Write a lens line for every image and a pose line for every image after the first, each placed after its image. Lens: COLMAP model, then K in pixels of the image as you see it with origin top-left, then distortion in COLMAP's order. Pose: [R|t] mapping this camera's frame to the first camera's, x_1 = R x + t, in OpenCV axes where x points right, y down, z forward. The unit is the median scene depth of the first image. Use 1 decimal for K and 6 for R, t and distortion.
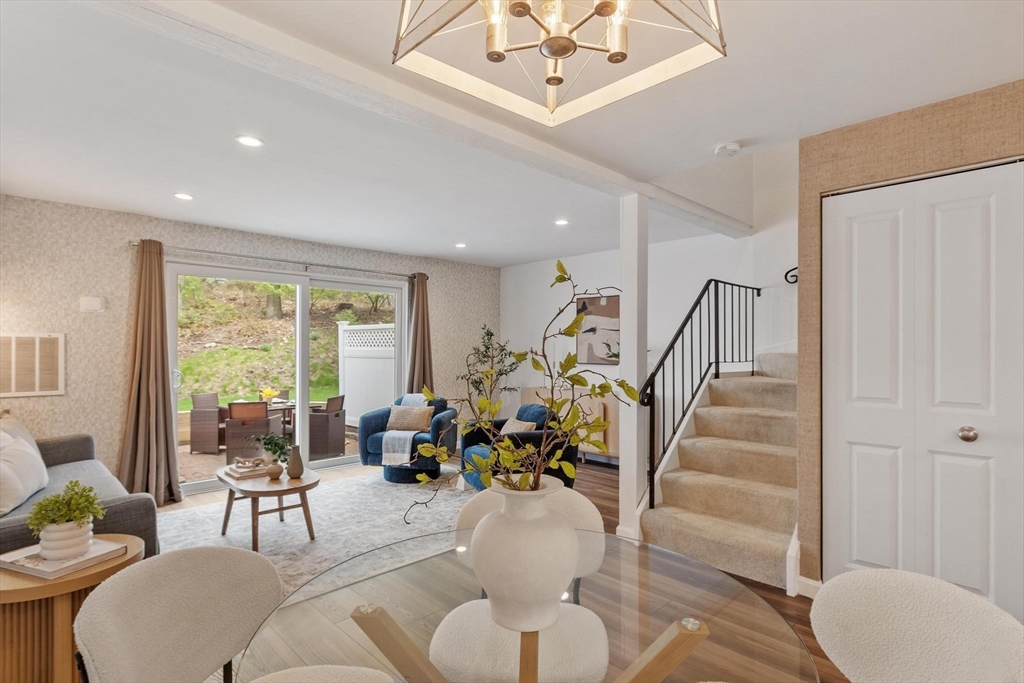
lens RADIAL K [[511.8, 0, 505.0], [0, 511.8, 347.6], [0, 0, 1]] dist [-0.001738, -0.000399]
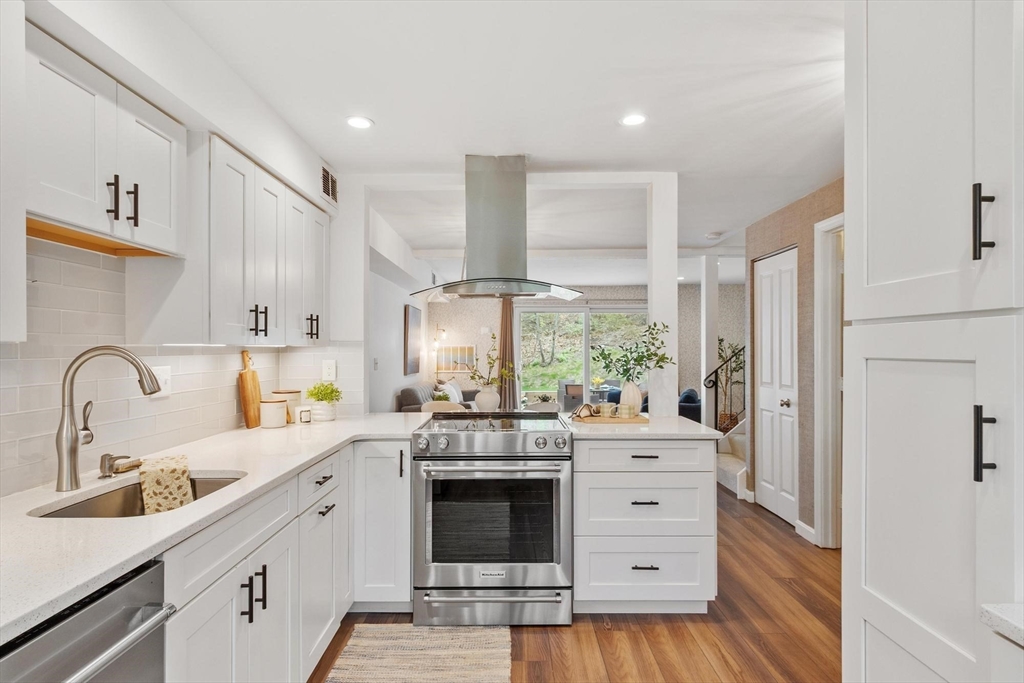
lens RADIAL K [[537.9, 0, 514.8], [0, 537.9, 345.0], [0, 0, 1]] dist [0.004337, 0.000583]
pose [[0.719294, -0.007671, -0.694663, 0.735223], [0.005078, 0.999970, -0.005784, -0.010104], [0.694687, 0.000633, 0.719312, -0.465444]]
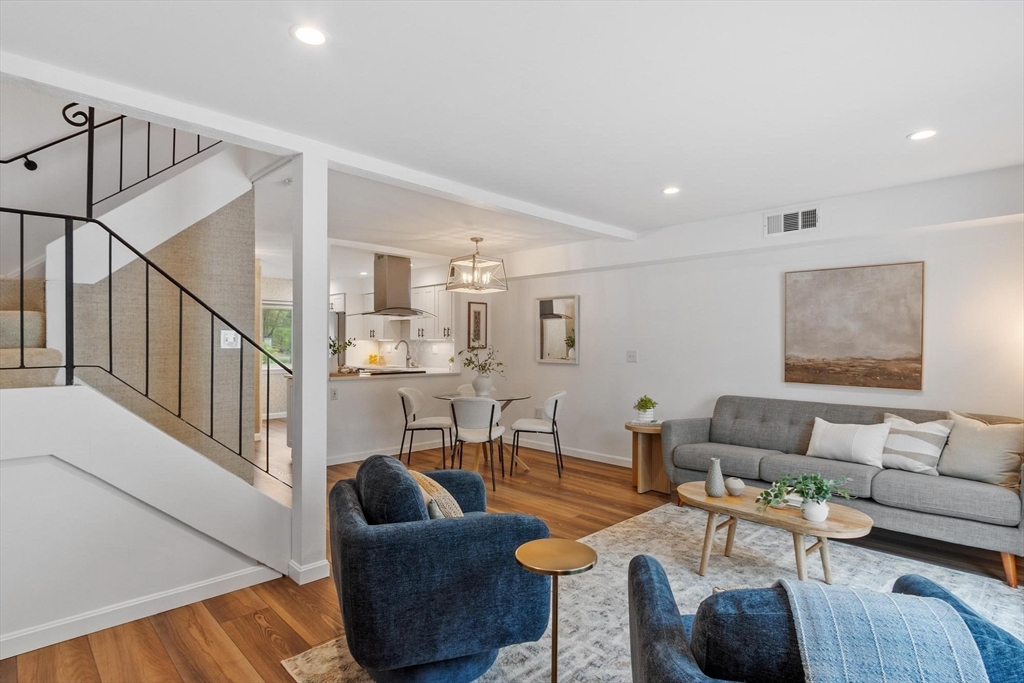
lens RADIAL K [[519.8, 0, 513.4], [0, 519.8, 345.2], [0, 0, 1]] dist [0.000466, -0.000512]
pose [[-0.999921, -0.007337, -0.010251, -0.044498], [-0.007325, 0.999972, -0.001218, 0.002487], [0.010260, -0.001143, -0.999947, 1.372908]]
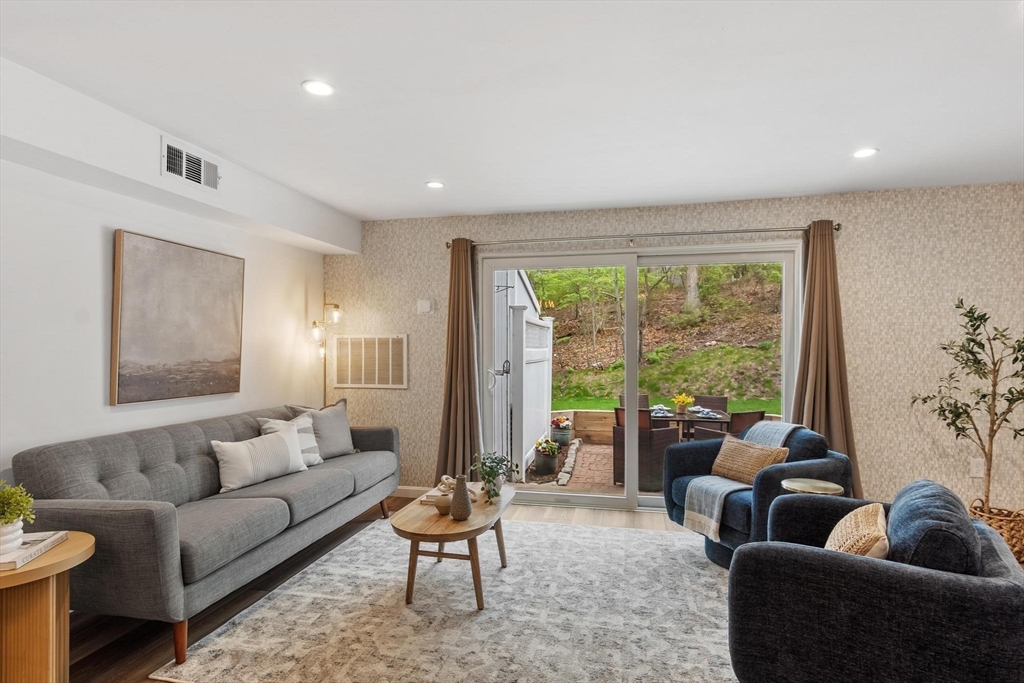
lens RADIAL K [[537.9, 0, 514.8], [0, 537.9, 345.0], [0, 0, 1]] dist [0.004337, 0.000583]
pose [[0.549446, -0.005582, -0.835510, 0.217099], [0.004085, 0.999984, -0.003994, 0.001536], [0.835519, -0.001218, 0.549460, 0.461983]]
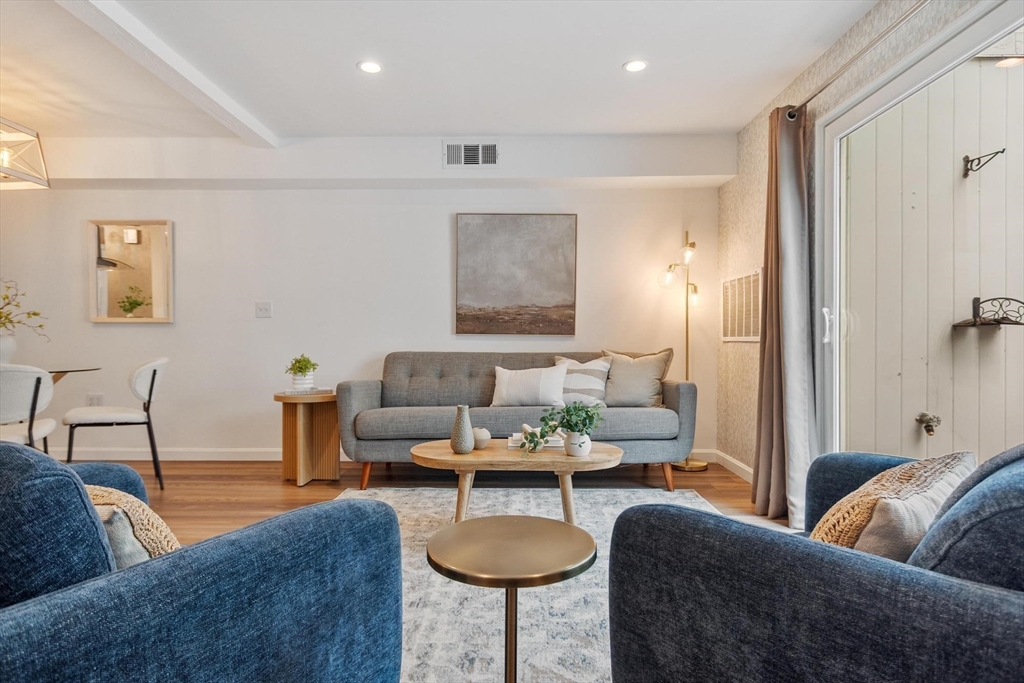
lens RADIAL K [[561.1, 0, 507.0], [0, 561.1, 341.4], [0, 0, 1]] dist [0.001581, -0.000387]
pose [[-0.705825, 0.000945, -0.708386, 0.054020], [0.000770, 1.000000, 0.000566, 0.077928], [0.708386, -0.000146, -0.705825, 1.147795]]
